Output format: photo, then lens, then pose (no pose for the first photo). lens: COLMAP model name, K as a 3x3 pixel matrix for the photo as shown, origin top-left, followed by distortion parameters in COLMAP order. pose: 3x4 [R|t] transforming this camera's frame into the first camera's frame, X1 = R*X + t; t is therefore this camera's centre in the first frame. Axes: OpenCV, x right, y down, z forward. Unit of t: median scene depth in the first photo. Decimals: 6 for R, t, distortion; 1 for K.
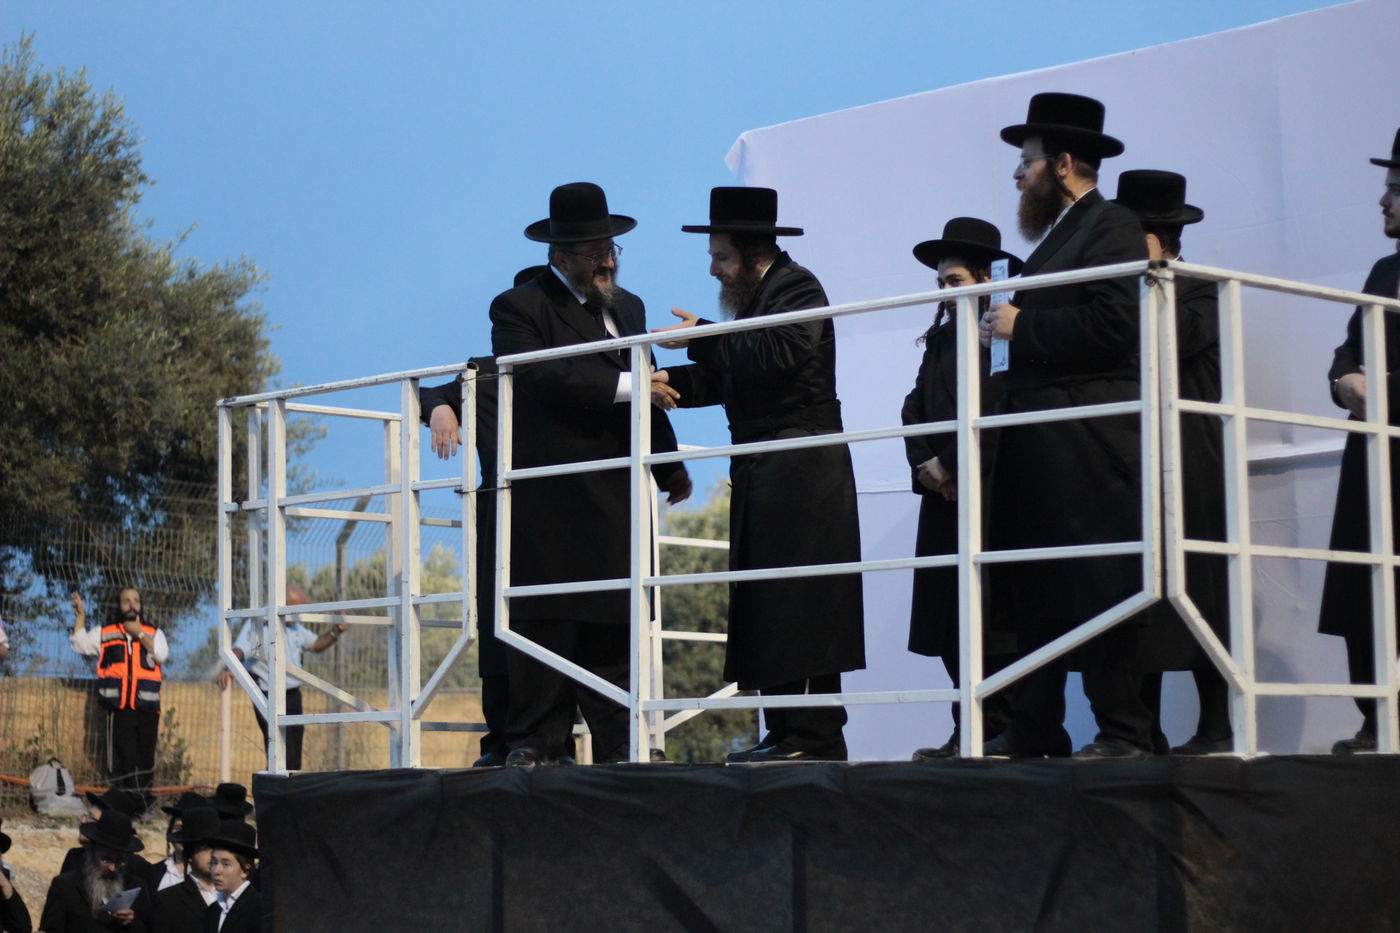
lens RADIAL K [[3276.0, 0, 700.0], [0, 3276.0, 466.5], [0, 0, 1]] dist [-0.092593, -0.146901]
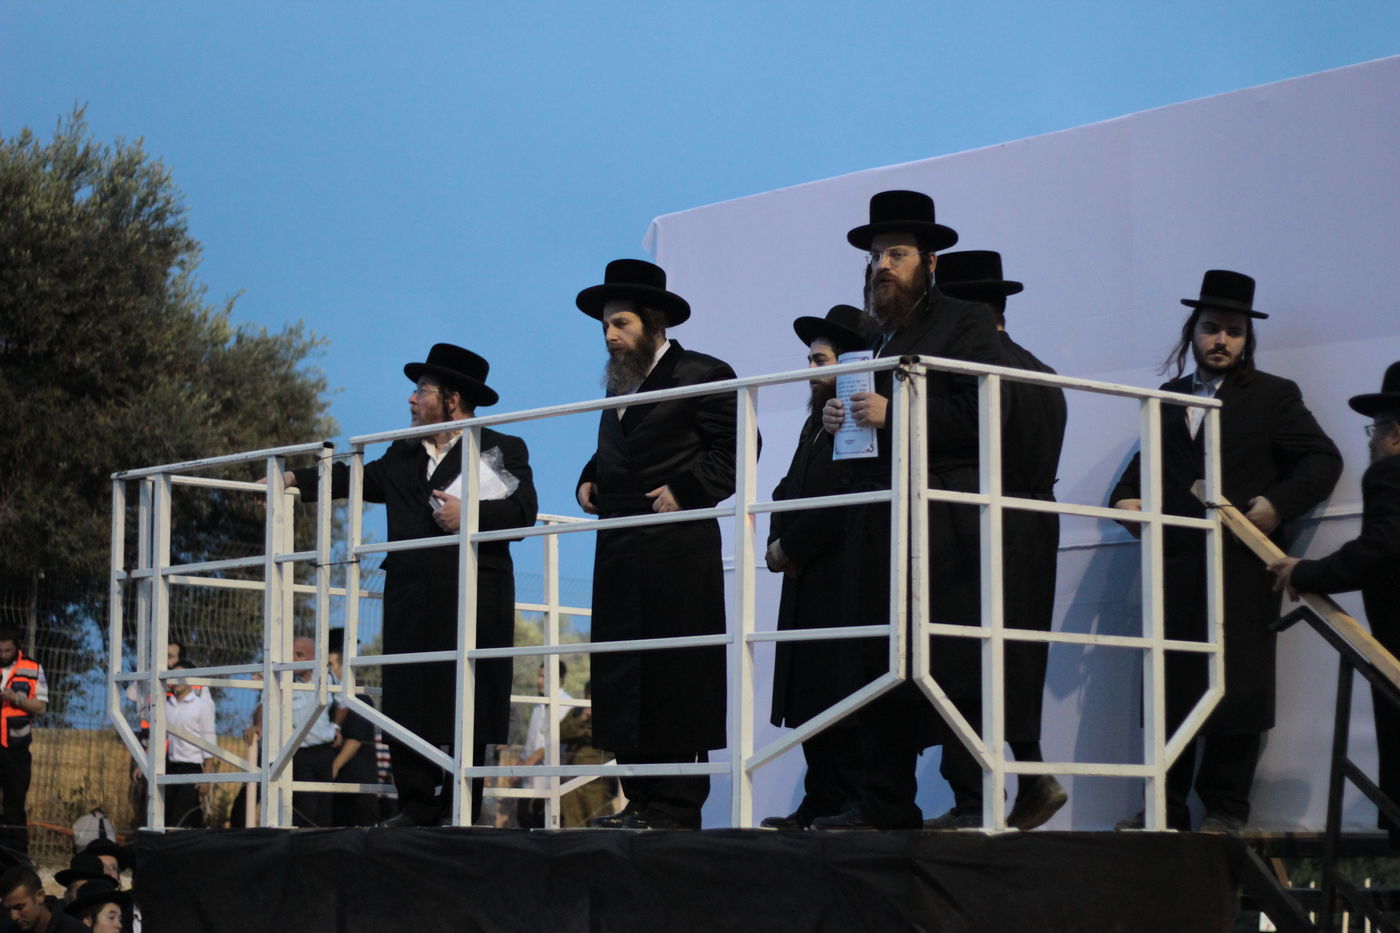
lens RADIAL K [[3276.0, 0, 700.0], [0, 3276.0, 466.5], [0, 0, 1]] dist [-0.092593, -0.146901]
pose [[0.998454, 0.010855, -0.054506, 0.096696], [-0.011781, 0.999791, -0.016696, -0.006972], [0.054313, 0.017313, 0.998374, -0.036643]]
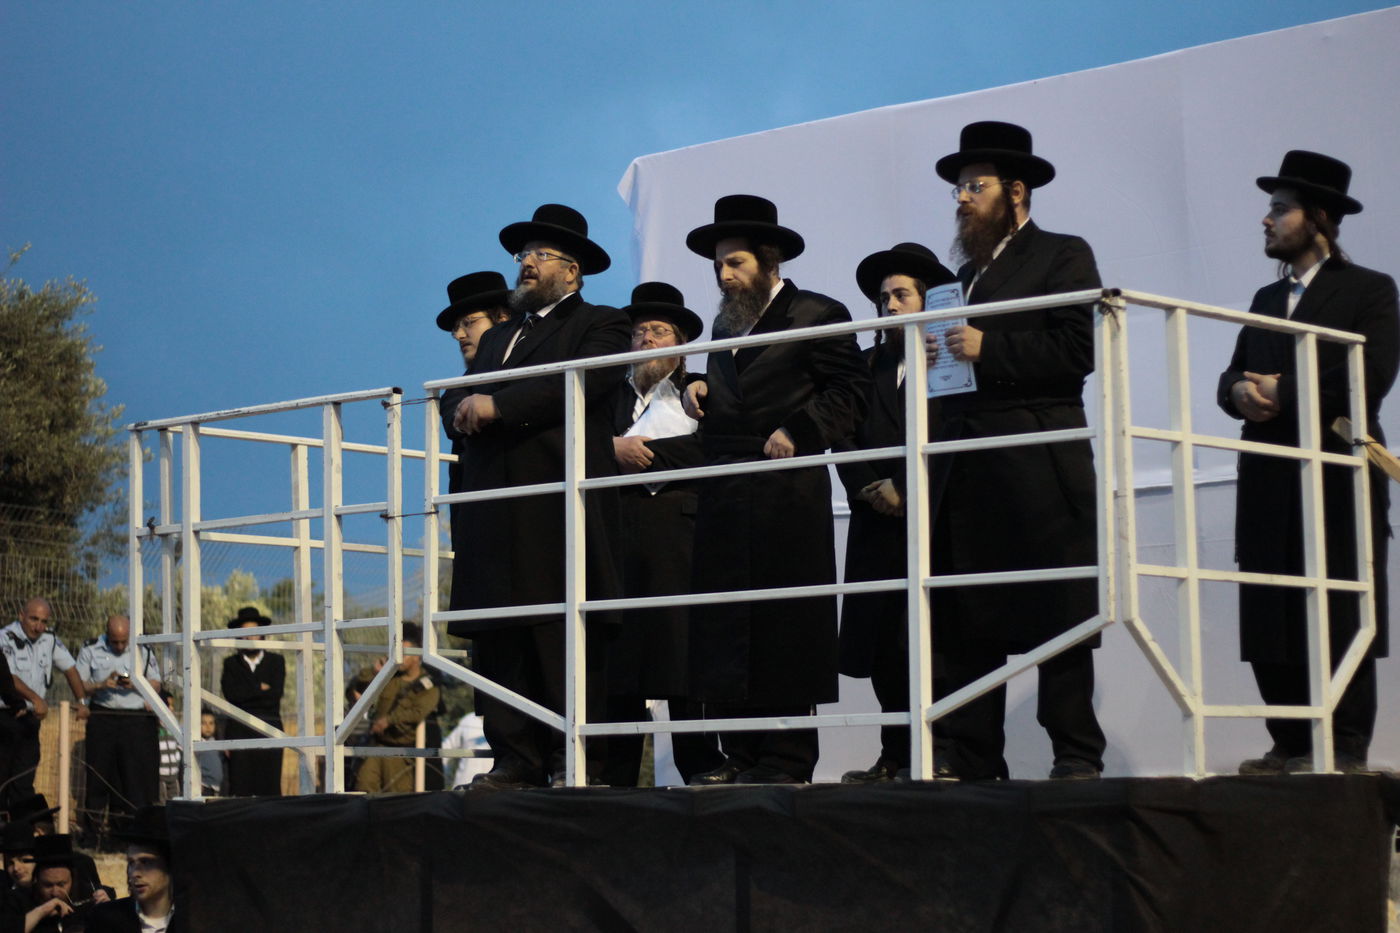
lens RADIAL K [[3276.0, 0, 700.0], [0, 3276.0, 466.5], [0, 0, 1]] dist [-0.092593, -0.146901]
pose [[0.997463, 0.000663, 0.071180, -0.044170], [-0.000187, 0.999978, -0.006694, -0.000808], [-0.071183, 0.006664, 0.997441, -0.002754]]
